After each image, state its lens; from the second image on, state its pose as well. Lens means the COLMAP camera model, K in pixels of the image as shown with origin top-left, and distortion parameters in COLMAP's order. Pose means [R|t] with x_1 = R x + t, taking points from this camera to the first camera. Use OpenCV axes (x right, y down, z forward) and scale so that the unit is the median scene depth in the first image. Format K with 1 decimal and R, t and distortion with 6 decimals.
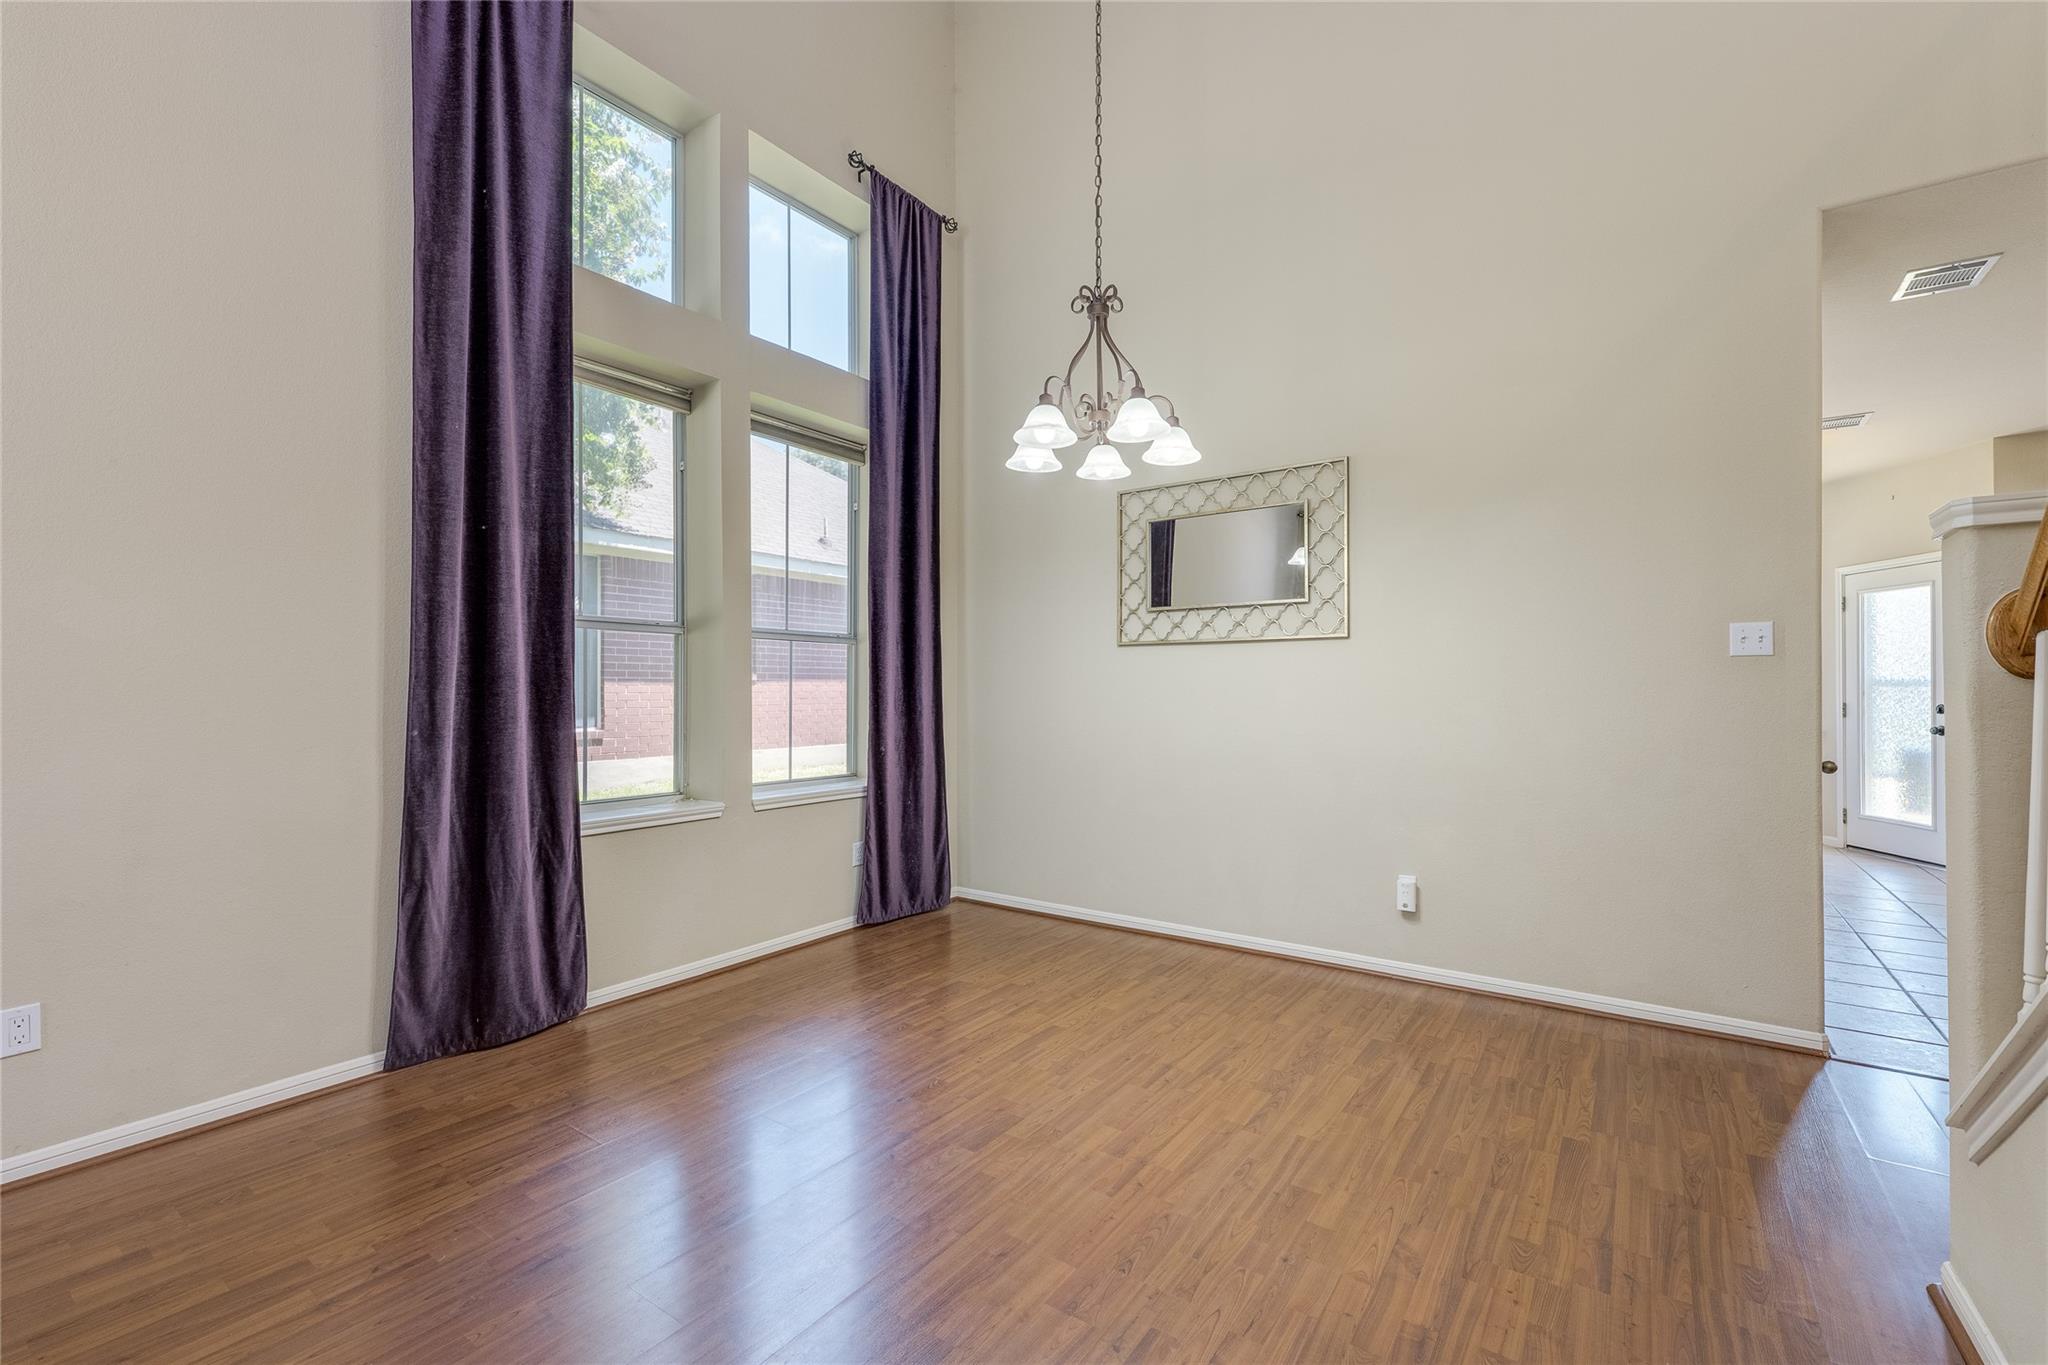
lens RADIAL K [[839.3, 0, 1010.2], [0, 839.3, 690.6], [0, 0, 1]] dist [0.000552, -0.000969]
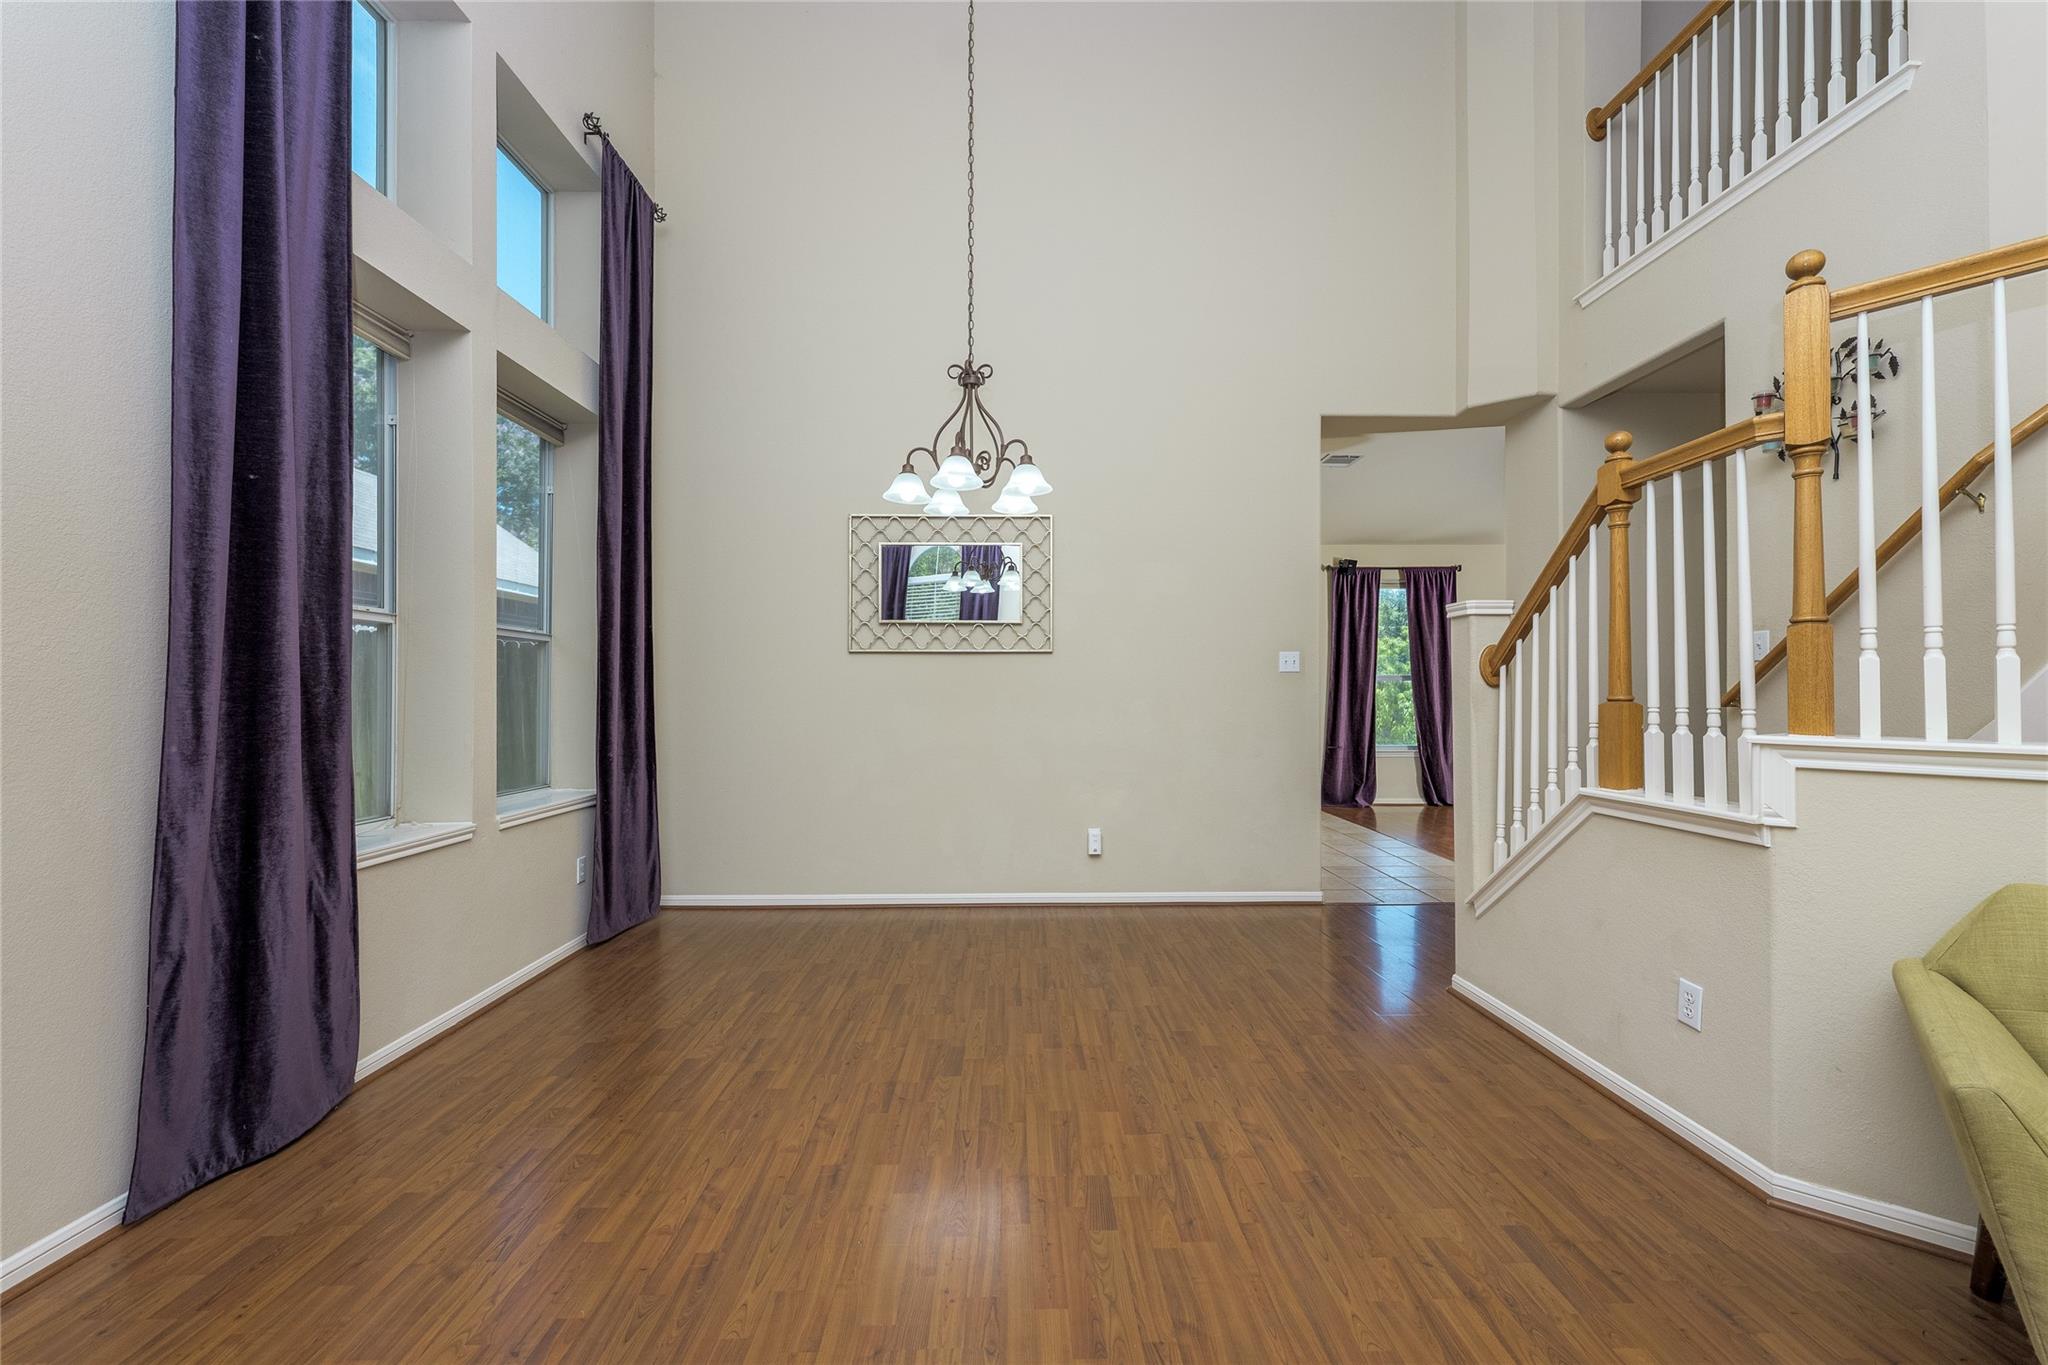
lens RADIAL K [[839.3, 0, 955.9], [0, 839.3, 694.0], [0, 0, 1]] dist [0.000552, -0.000969]
pose [[0.819984, 0.001427, 0.572385, -0.542328], [-0.000031, 0.999997, -0.002450, 0.004020], [-0.572387, 0.001991, 0.819982, 0.011045]]
